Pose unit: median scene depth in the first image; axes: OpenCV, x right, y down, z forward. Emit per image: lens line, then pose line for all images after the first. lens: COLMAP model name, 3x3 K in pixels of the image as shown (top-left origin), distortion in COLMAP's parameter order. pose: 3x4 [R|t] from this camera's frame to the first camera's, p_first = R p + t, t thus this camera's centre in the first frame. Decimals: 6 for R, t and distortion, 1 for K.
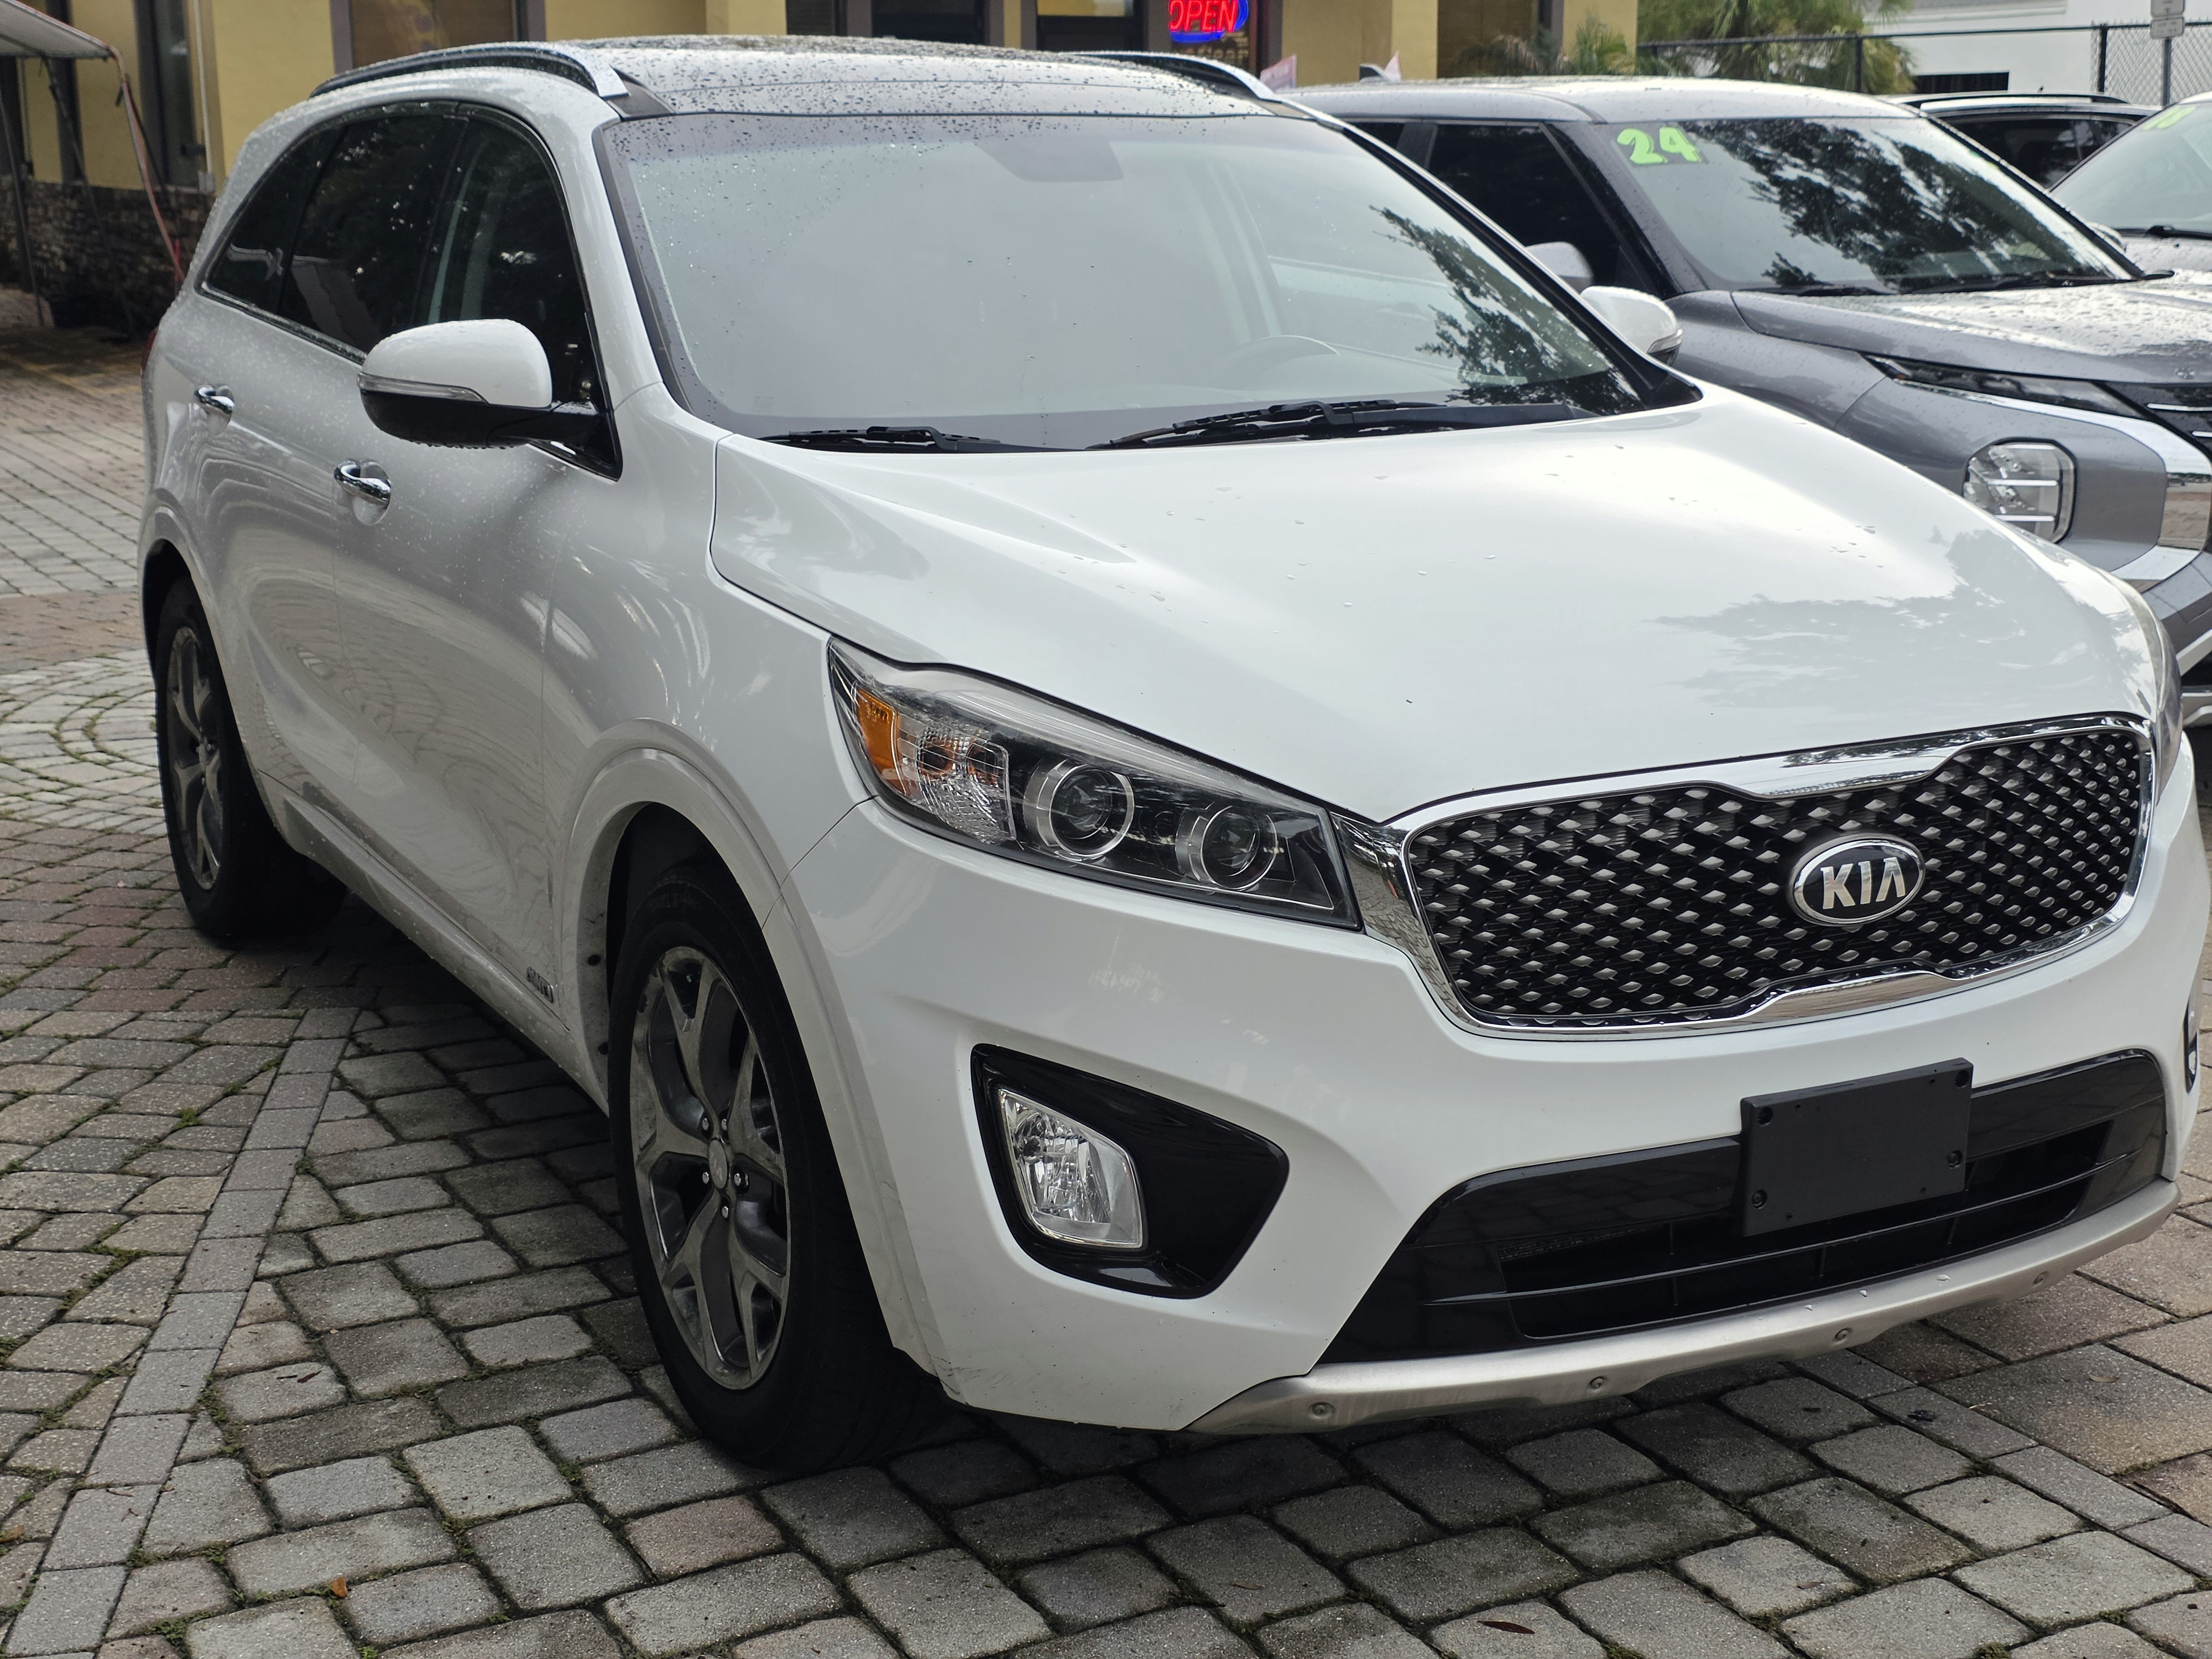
lens RADIAL K [[2922.6, 0, 1078.5], [0, 2922.6, 839.1], [0, 0, 1]] dist [0.141615, -0.301754]
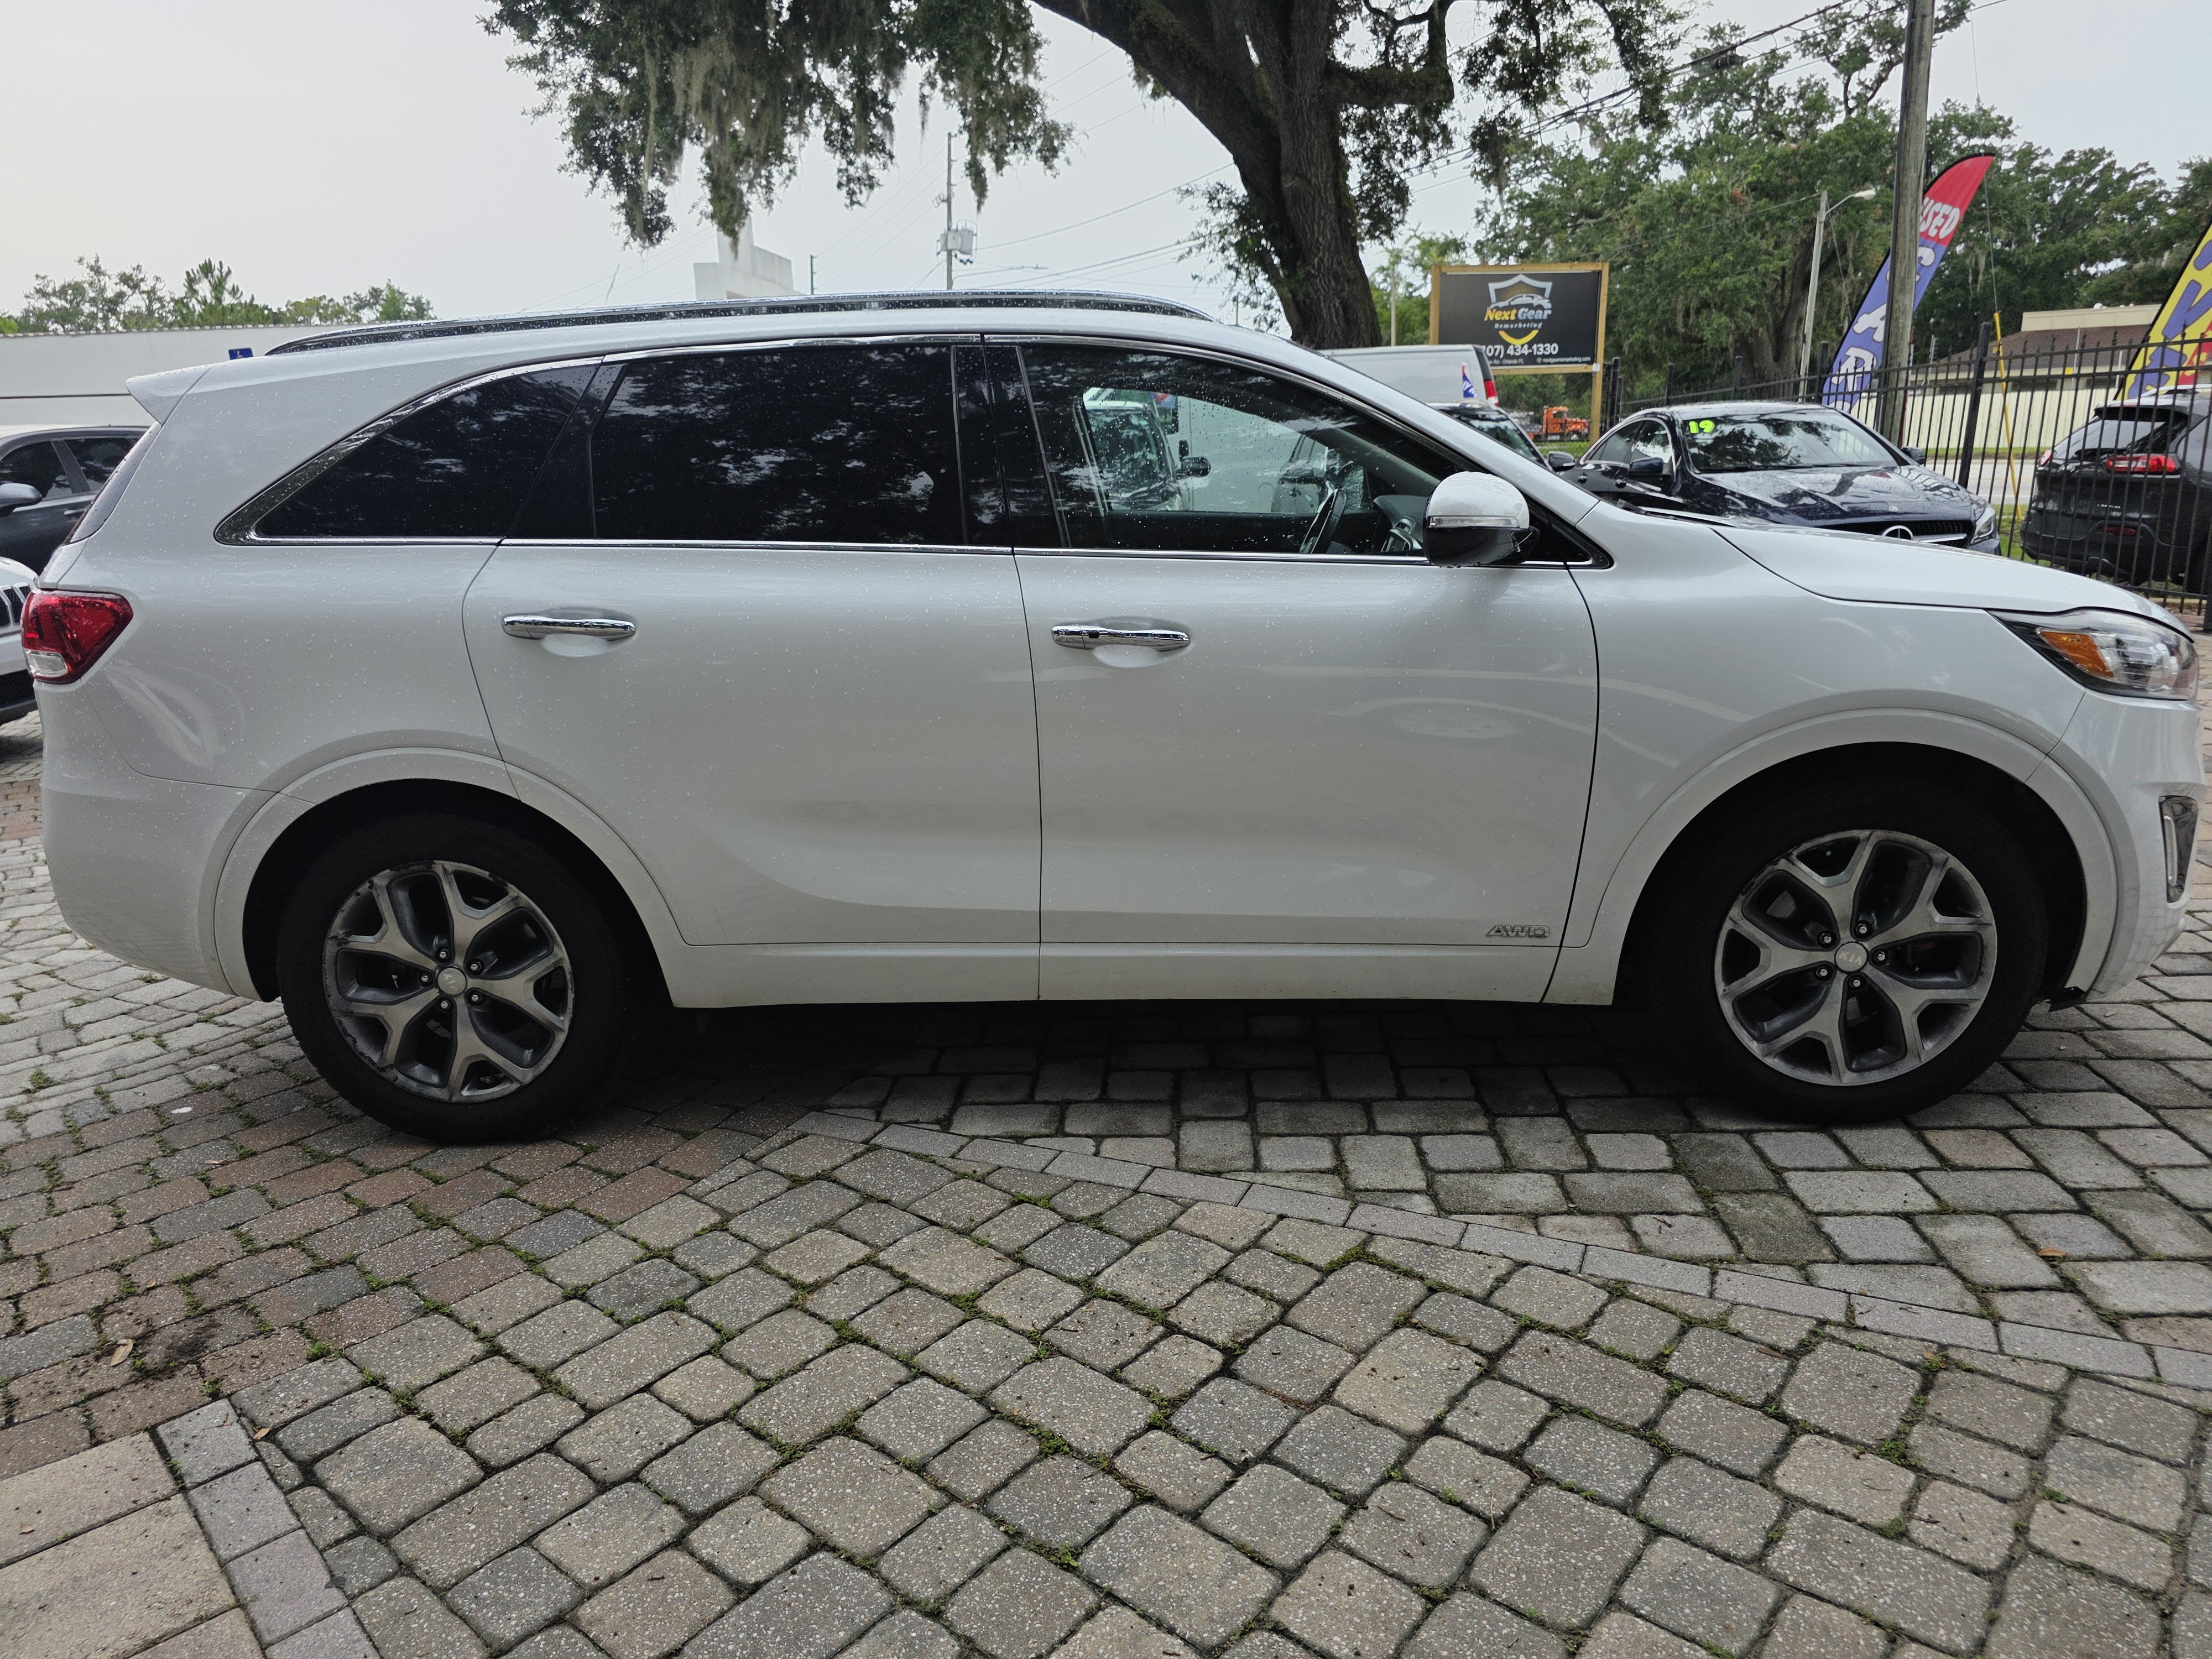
lens RADIAL K [[1508.8, 0, 1106.0], [0, 1508.8, 829.5], [0, 0, 1]] dist [0.074323, -0.060833]
pose [[0.515170, -0.228698, 0.826013, -1.099135], [0.223901, 0.966188, 0.127865, -0.172204], [-0.827326, 0.119073, 0.548956, 0.925028]]
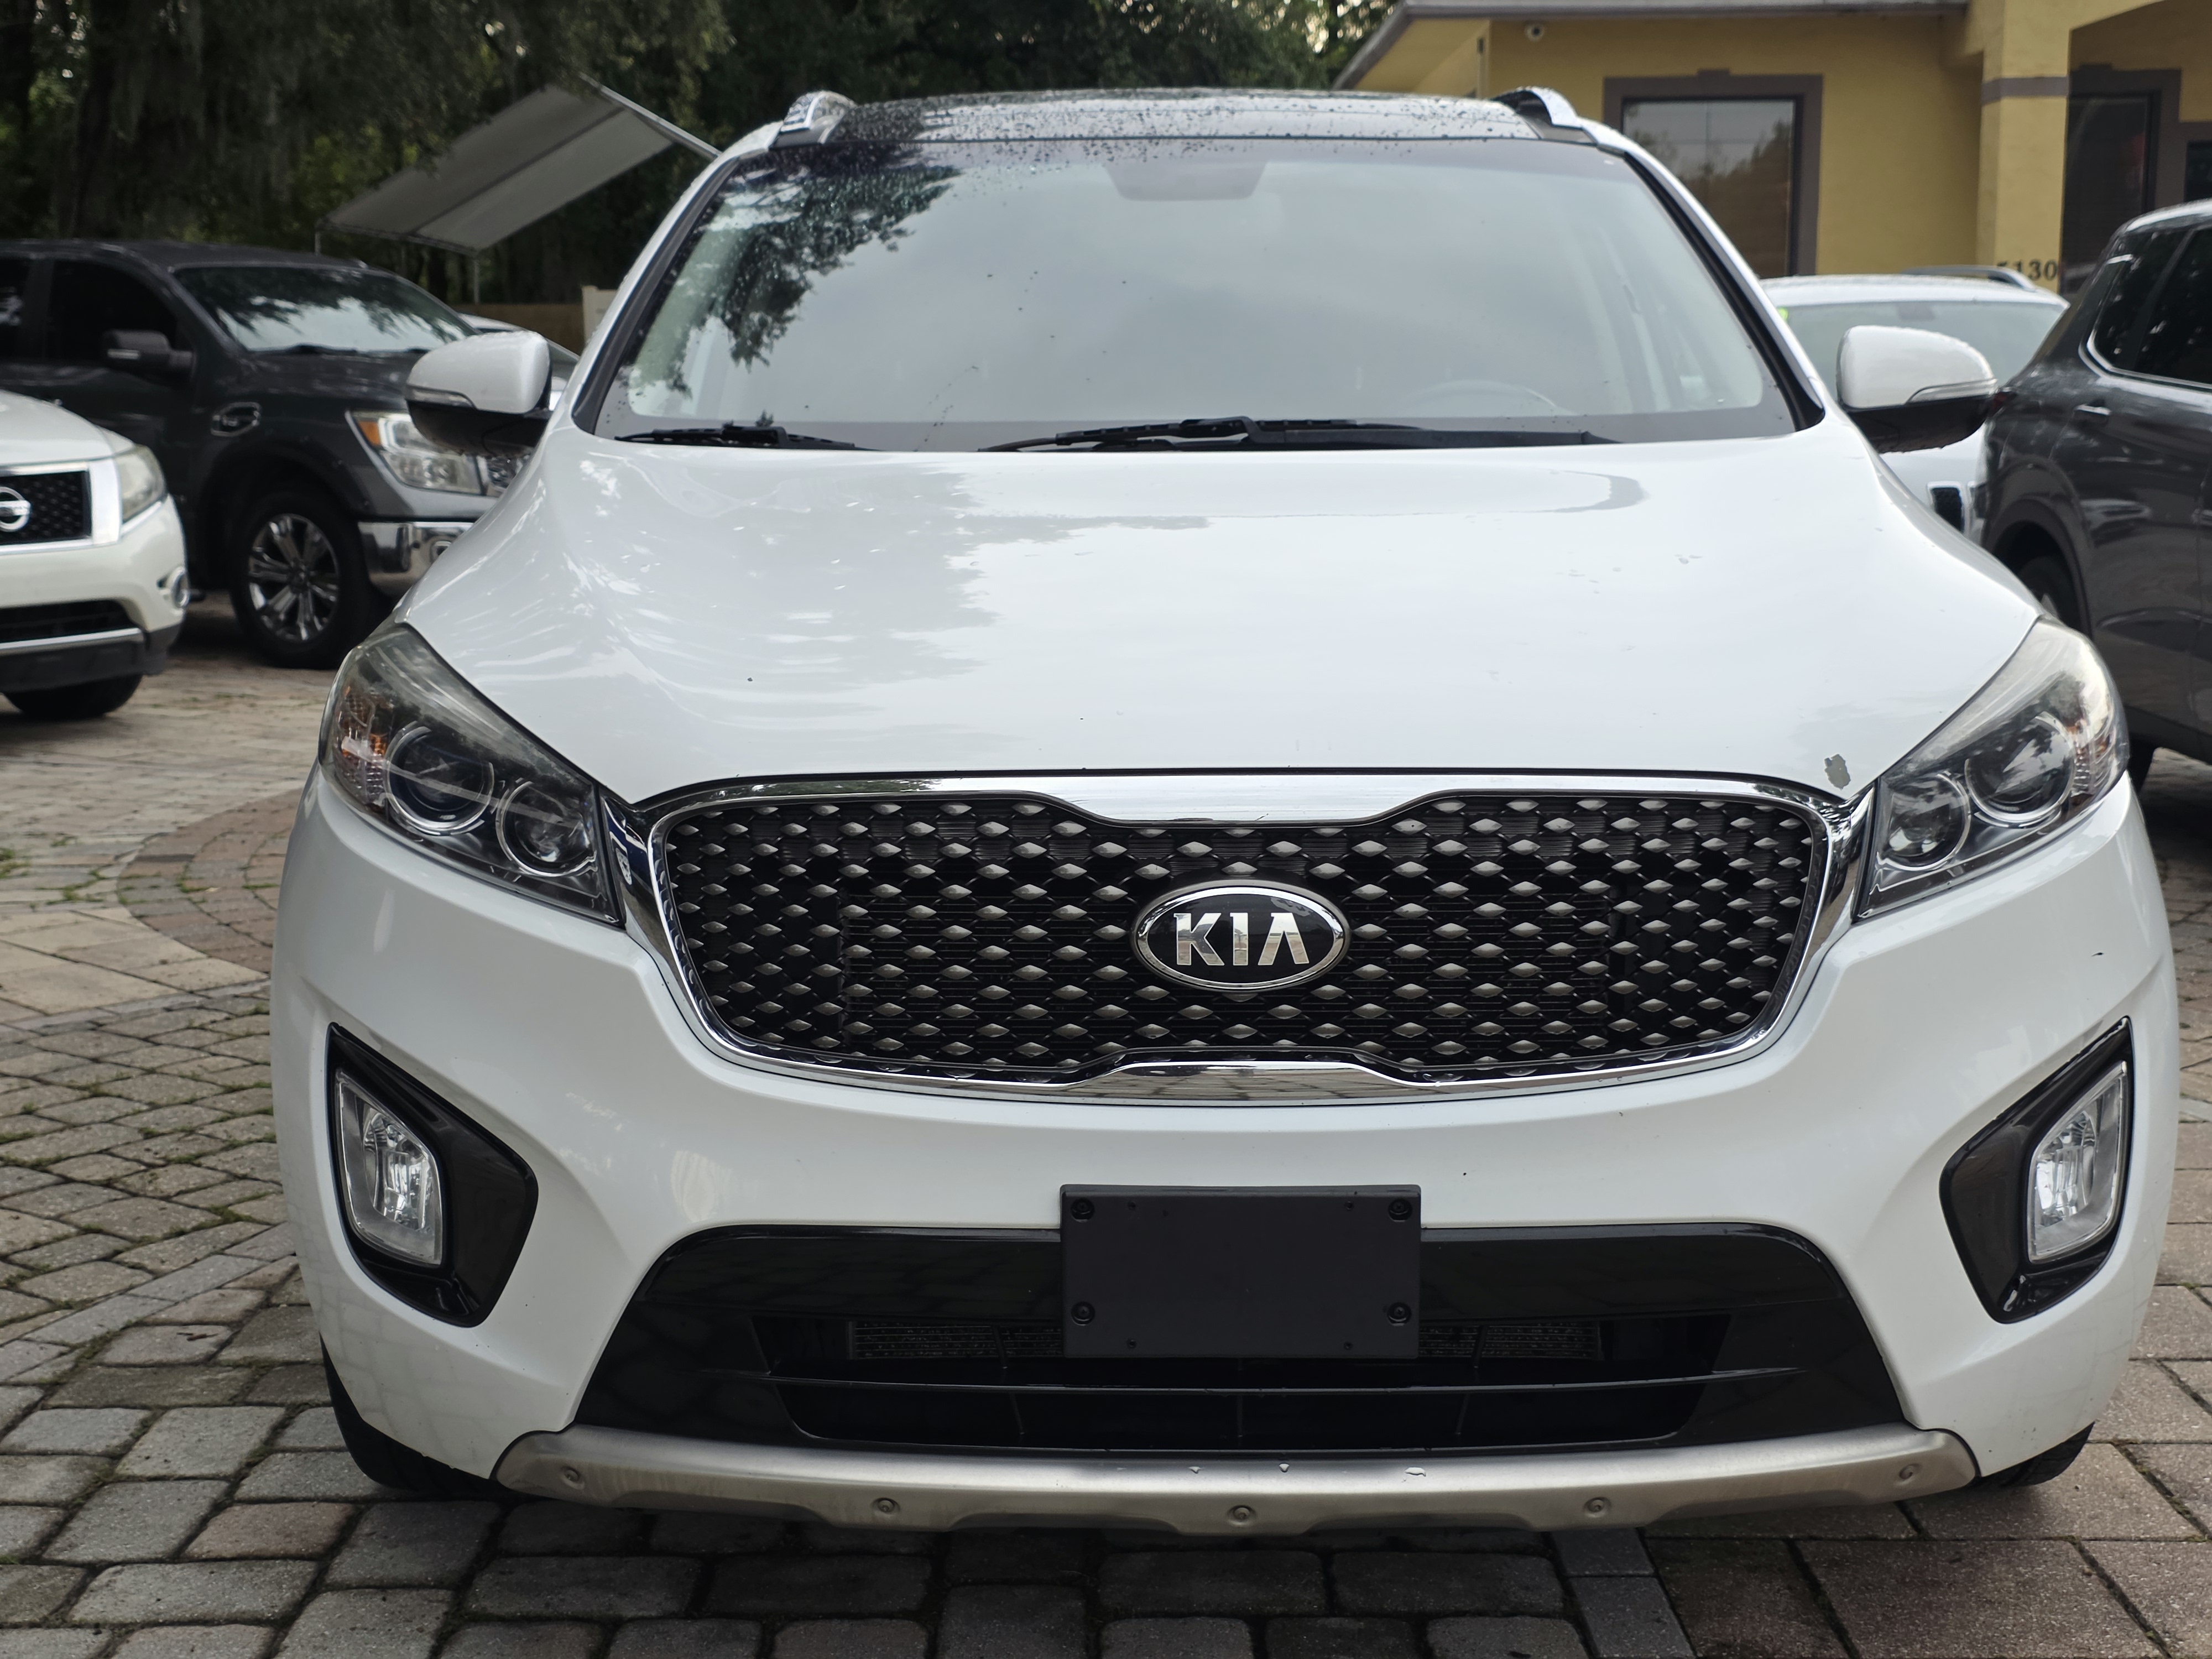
lens RADIAL K [[2922.6, 0, 1078.5], [0, 2922.6, 839.1], [0, 0, 1]] dist [0.141615, -0.301754]
pose [[0.880734, 0.074762, -0.467674, 0.555635], [-0.107017, 0.993338, -0.042743, 0.024662], [0.461362, 0.087694, 0.882867, 0.252283]]
